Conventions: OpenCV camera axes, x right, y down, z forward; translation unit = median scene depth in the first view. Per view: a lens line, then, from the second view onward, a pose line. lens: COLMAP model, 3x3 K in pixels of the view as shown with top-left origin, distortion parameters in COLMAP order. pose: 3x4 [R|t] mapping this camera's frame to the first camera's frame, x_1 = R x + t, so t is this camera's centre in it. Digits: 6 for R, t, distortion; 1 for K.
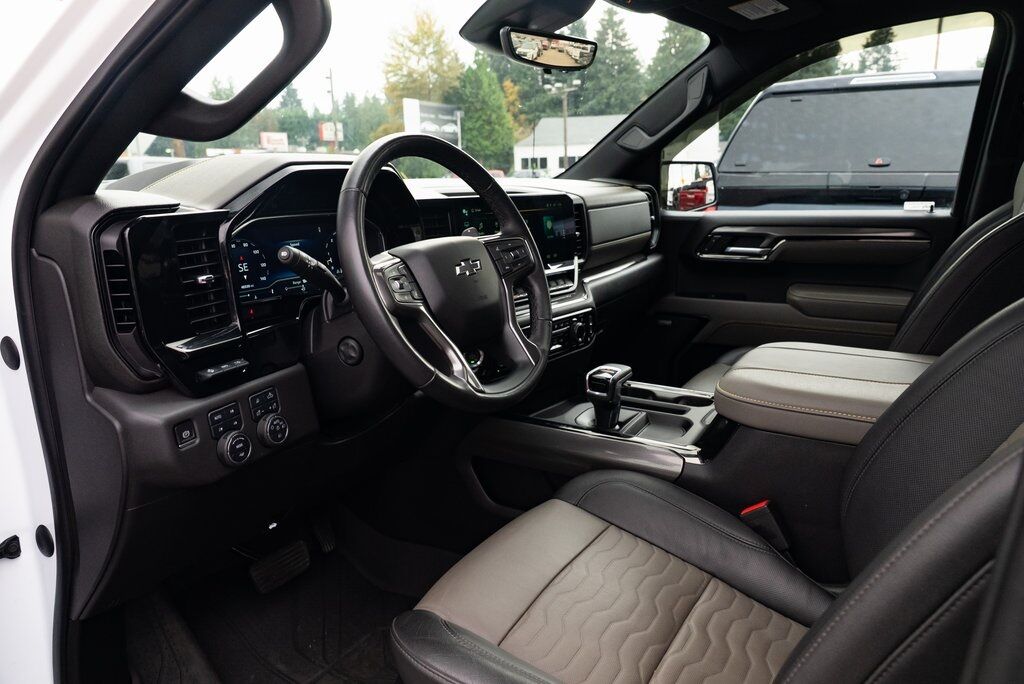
lens RADIAL K [[697.0, 0, 514.8], [0, 697.0, 341.6], [0, 0, 1]] dist [-0.030310, 0.015195]
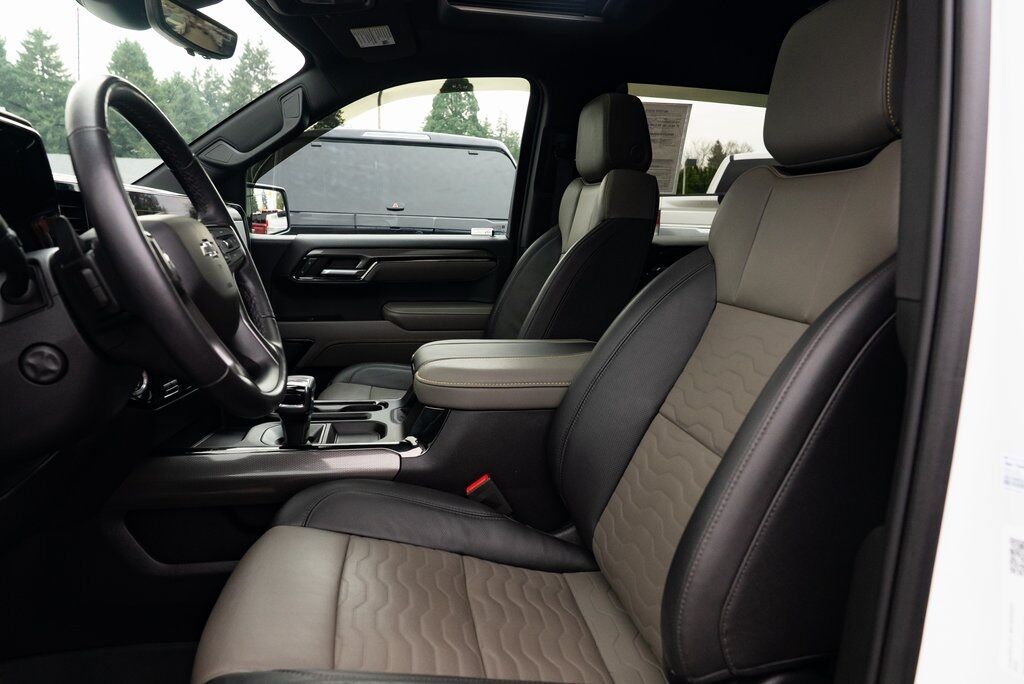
lens RADIAL K [[697.0, 0, 511.6], [0, 697.0, 344.7], [0, 0, 1]] dist [-0.030310, 0.015195]
pose [[0.751945, -0.068617, 0.655645, -0.227414], [0.115219, 0.992939, -0.028225, 0.047043], [-0.649079, 0.096766, 0.754542, 0.100213]]
